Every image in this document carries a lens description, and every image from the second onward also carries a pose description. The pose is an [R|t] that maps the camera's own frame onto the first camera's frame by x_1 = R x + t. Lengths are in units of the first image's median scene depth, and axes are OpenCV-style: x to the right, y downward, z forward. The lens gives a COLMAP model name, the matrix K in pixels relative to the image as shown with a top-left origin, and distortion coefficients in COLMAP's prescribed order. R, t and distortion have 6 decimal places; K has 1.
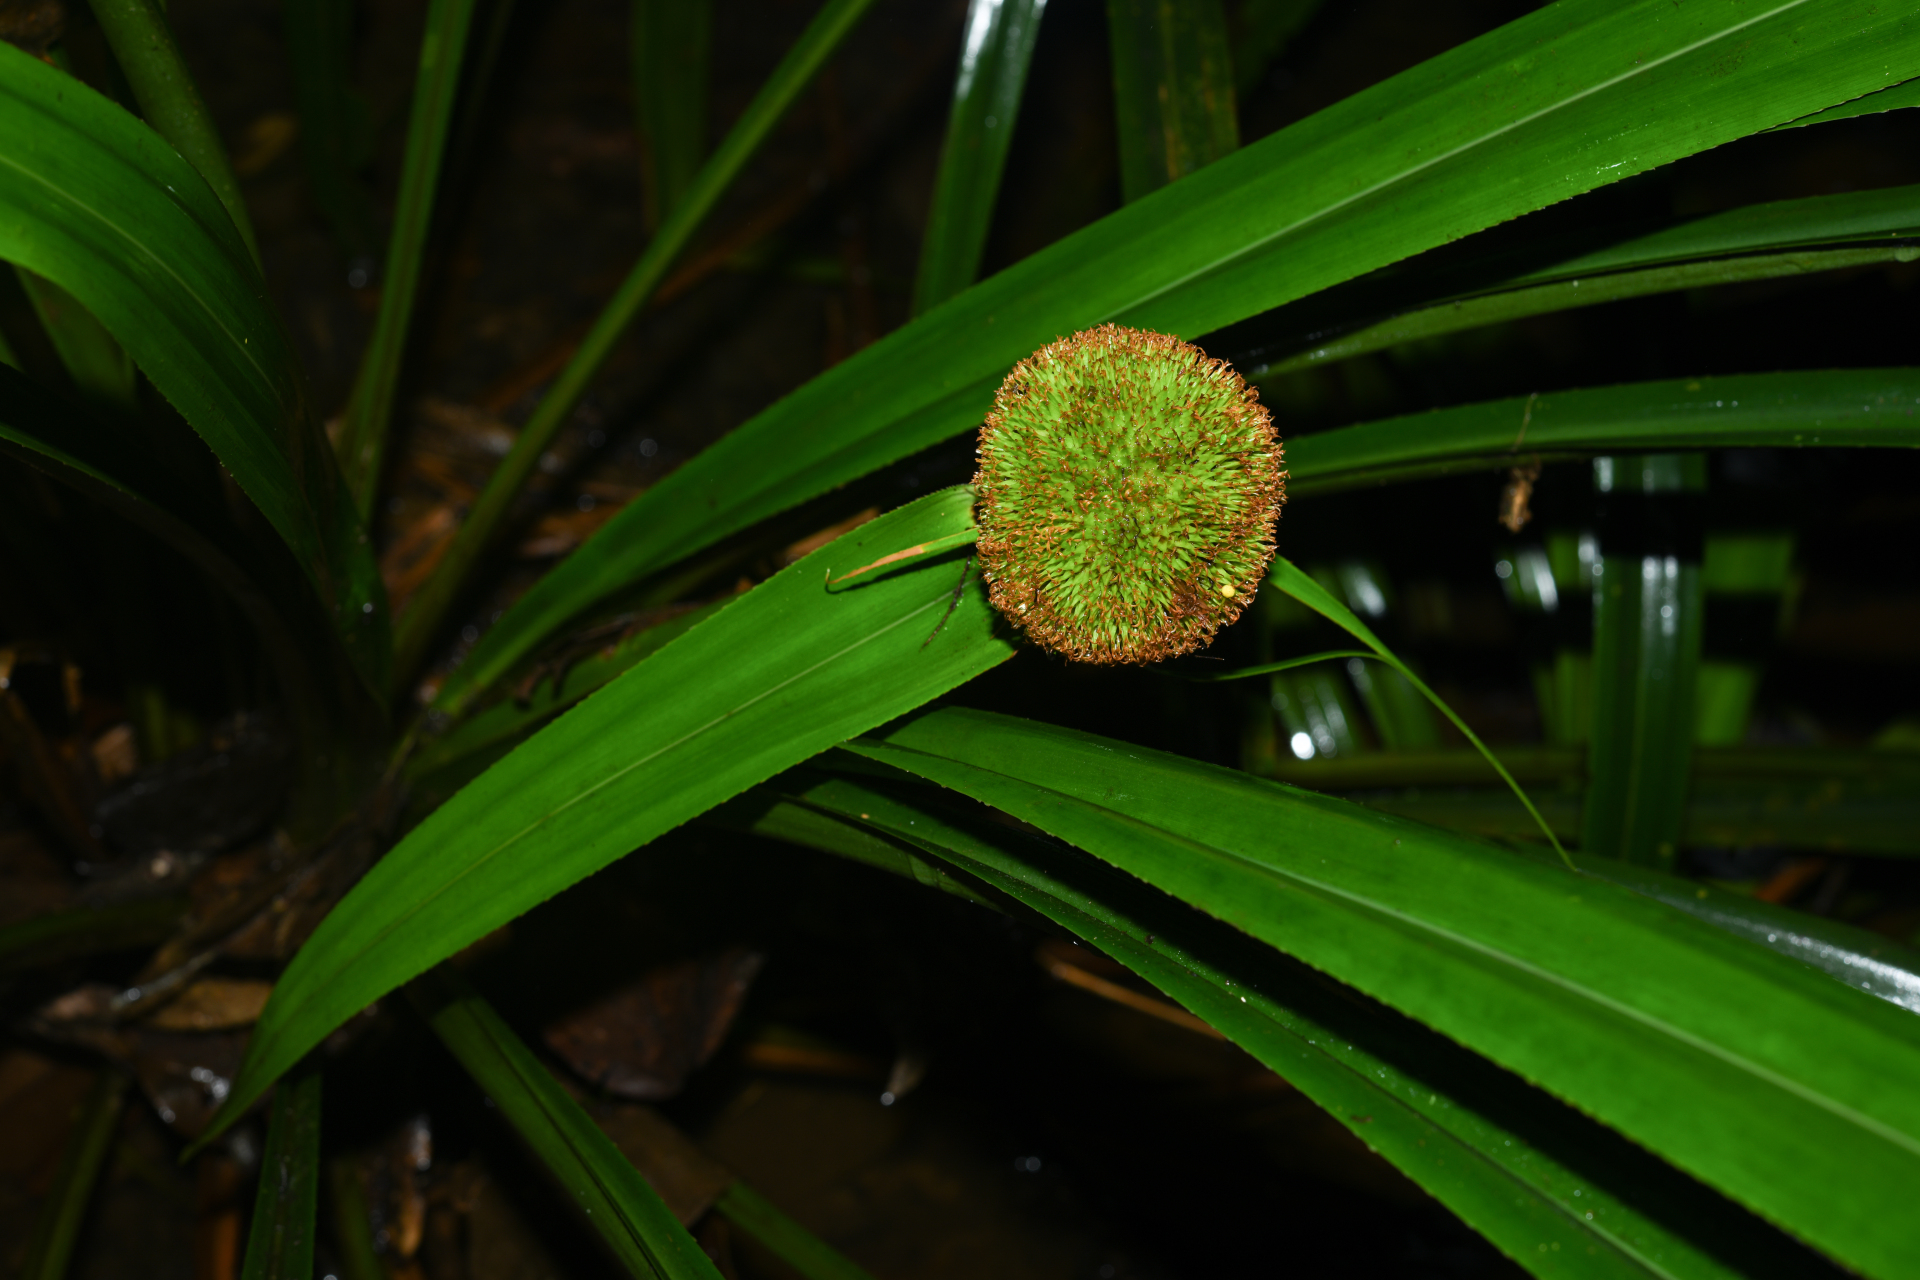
lens RADIAL K [[3516.8, 0, 960.0], [0, 3516.8, 640.0], [0, 0, 1]] dist [0.032775, -0.018487]
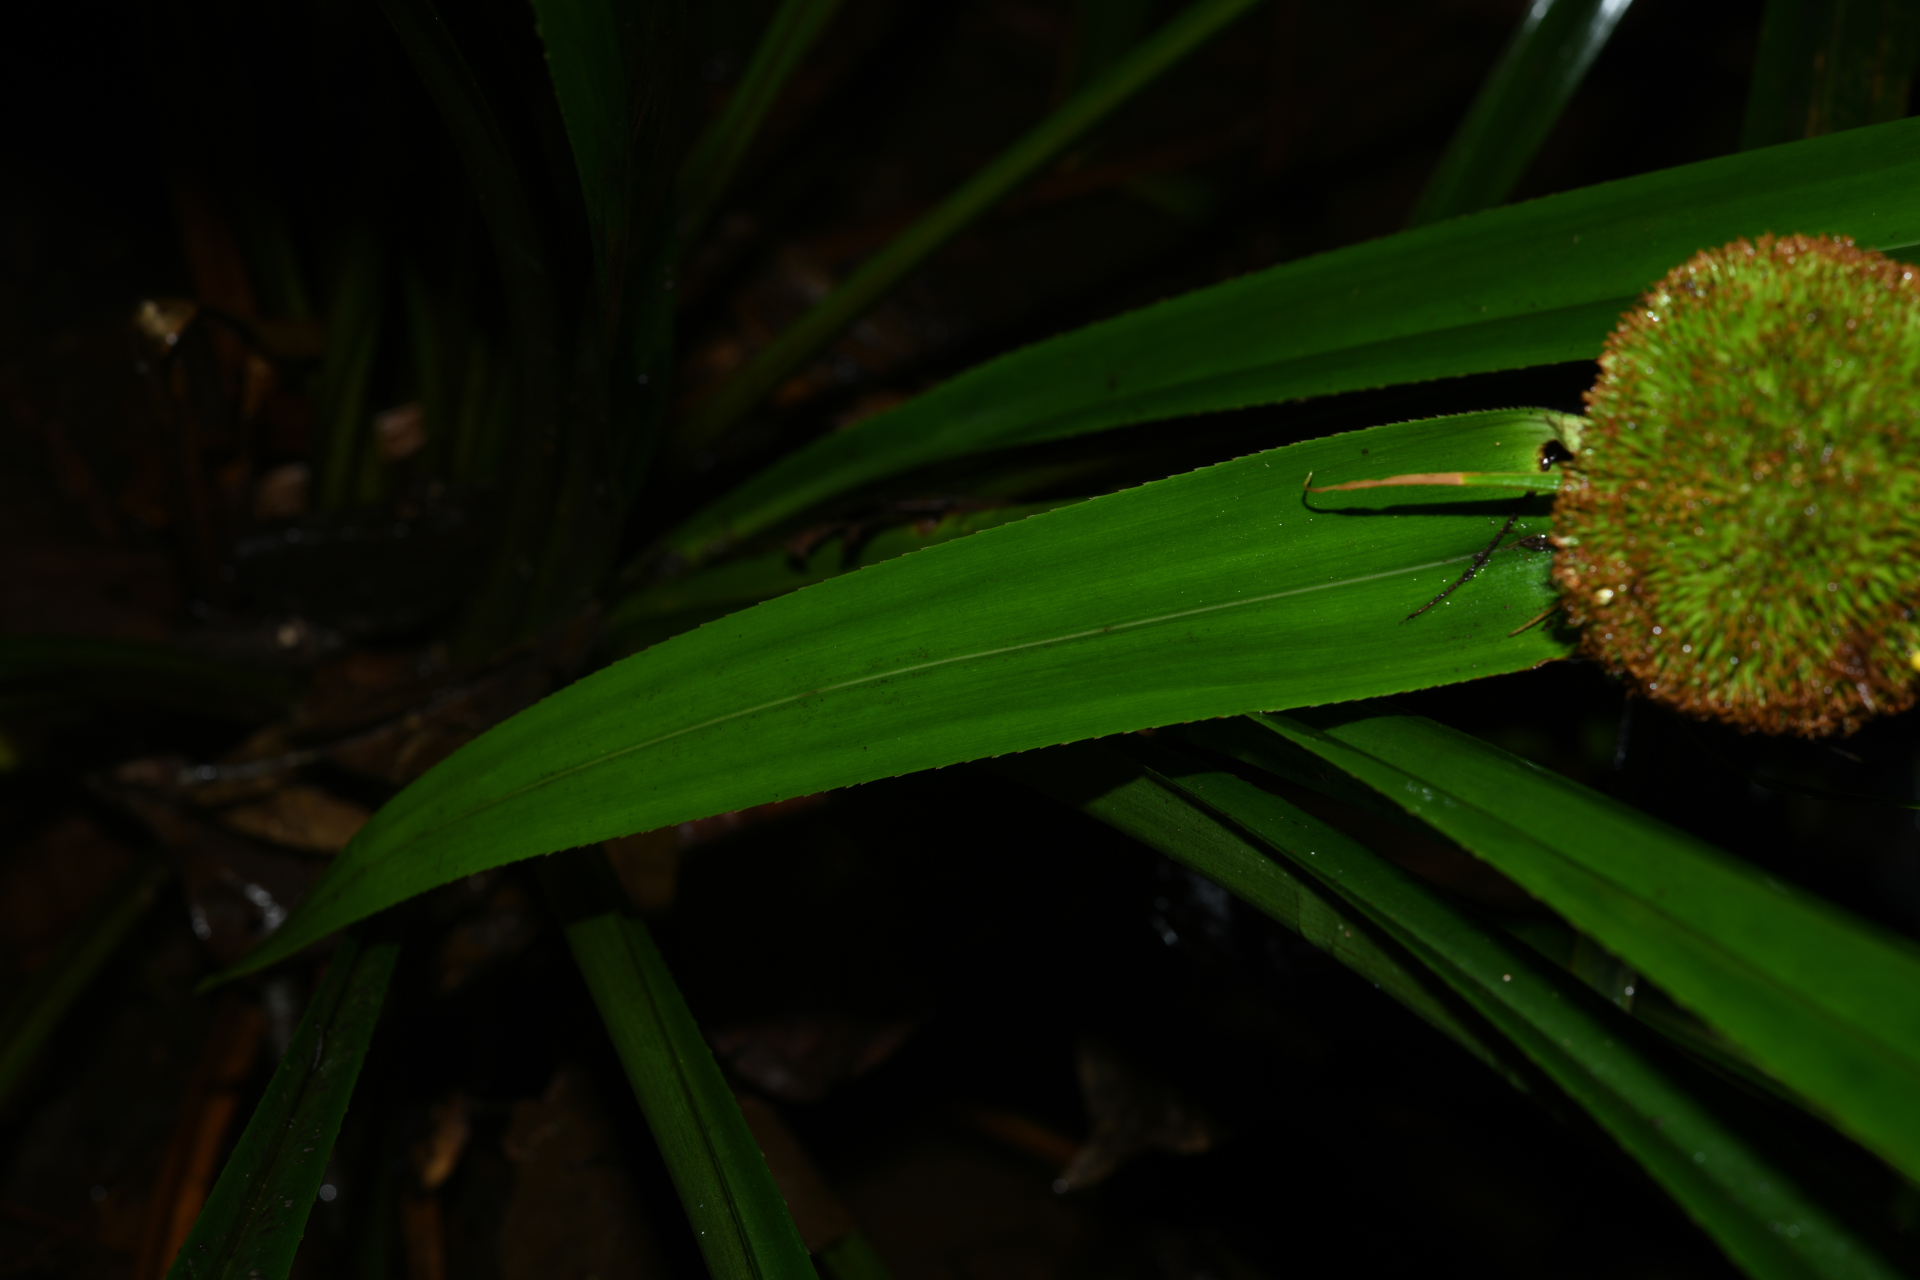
lens RADIAL K [[3344.0, 0, 960.0], [0, 3344.0, 640.0], [0, 0, 1]] dist [0.061389, 0.166963]
pose [[0.951985, 0.303322, -0.041481, -0.065225], [-0.304188, 0.952472, -0.016306, 0.043311], [0.034563, 0.028141, 0.999006, 0.323236]]
